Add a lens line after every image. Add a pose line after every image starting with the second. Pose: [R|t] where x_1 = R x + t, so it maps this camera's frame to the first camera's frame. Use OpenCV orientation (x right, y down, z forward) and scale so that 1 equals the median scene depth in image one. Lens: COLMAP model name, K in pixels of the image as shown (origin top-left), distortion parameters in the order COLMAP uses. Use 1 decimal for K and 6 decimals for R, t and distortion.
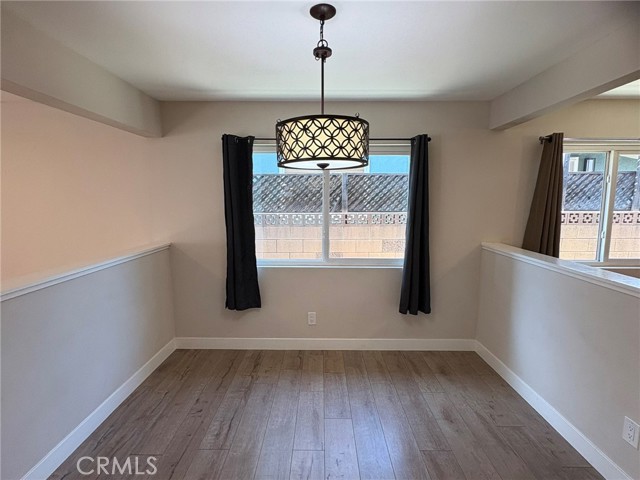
lens RADIAL K [[342.2, 0, 319.5], [0, 342.2, 241.7], [0, 0, 1]] dist [0.006567, 0.000909]
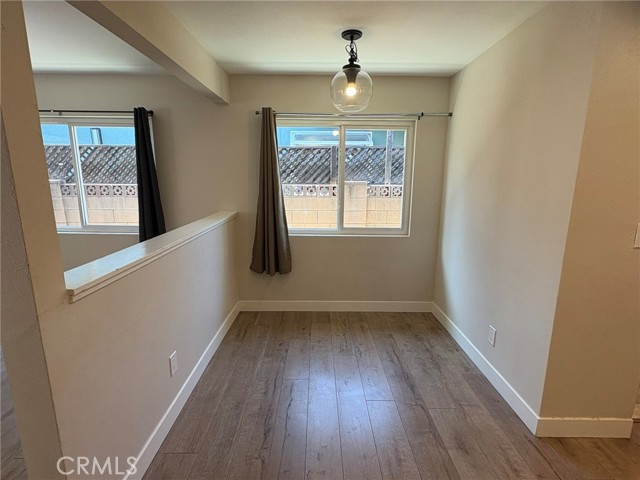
lens RADIAL K [[320.7, 0, 318.5], [0, 320.7, 236.5], [0, 0, 1]] dist [0.001165, 0.000822]
pose [[0.999403, 0.002491, 0.034453, 0.772966], [-0.005119, 0.997064, 0.076403, -0.003933], [-0.034162, -0.076533, 0.996482, -0.000969]]
